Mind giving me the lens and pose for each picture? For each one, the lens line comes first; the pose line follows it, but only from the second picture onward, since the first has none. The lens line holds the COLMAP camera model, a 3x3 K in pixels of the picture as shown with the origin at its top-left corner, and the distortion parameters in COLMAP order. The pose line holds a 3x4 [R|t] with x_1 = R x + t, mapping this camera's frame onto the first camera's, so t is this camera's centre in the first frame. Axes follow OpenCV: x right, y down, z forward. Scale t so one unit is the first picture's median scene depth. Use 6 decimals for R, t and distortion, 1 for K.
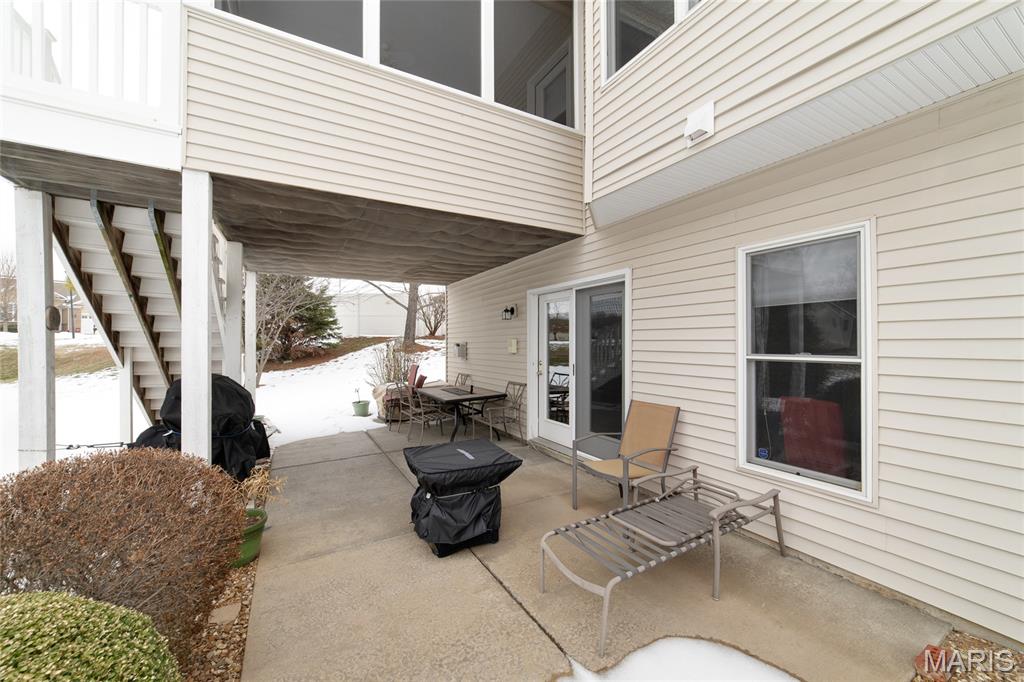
lens RADIAL K [[397.9, 0, 516.1], [0, 397.9, 336.8], [0, 0, 1]] dist [-0.013131, 0.000102]
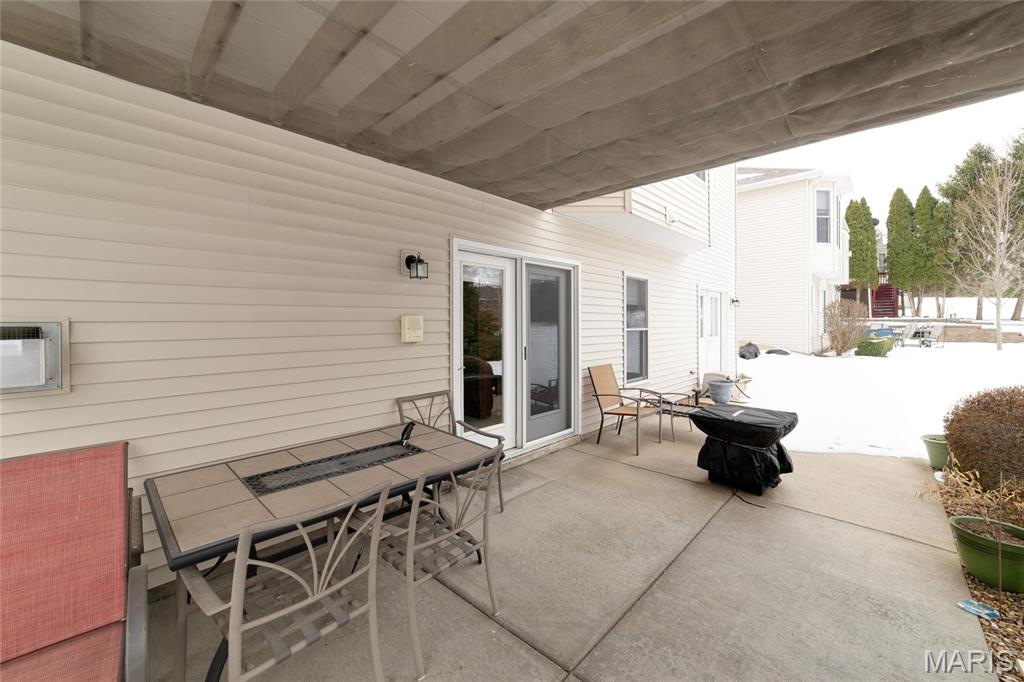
lens RADIAL K [[397.9, 0, 516.1], [0, 397.9, 336.8], [0, 0, 1]] dist [-0.013131, 0.000102]
pose [[-0.287188, -0.028579, 0.957448, -0.672085], [-0.009207, 0.999591, 0.027075, 0.022637], [-0.957830, -0.001039, -0.287334, 1.246609]]
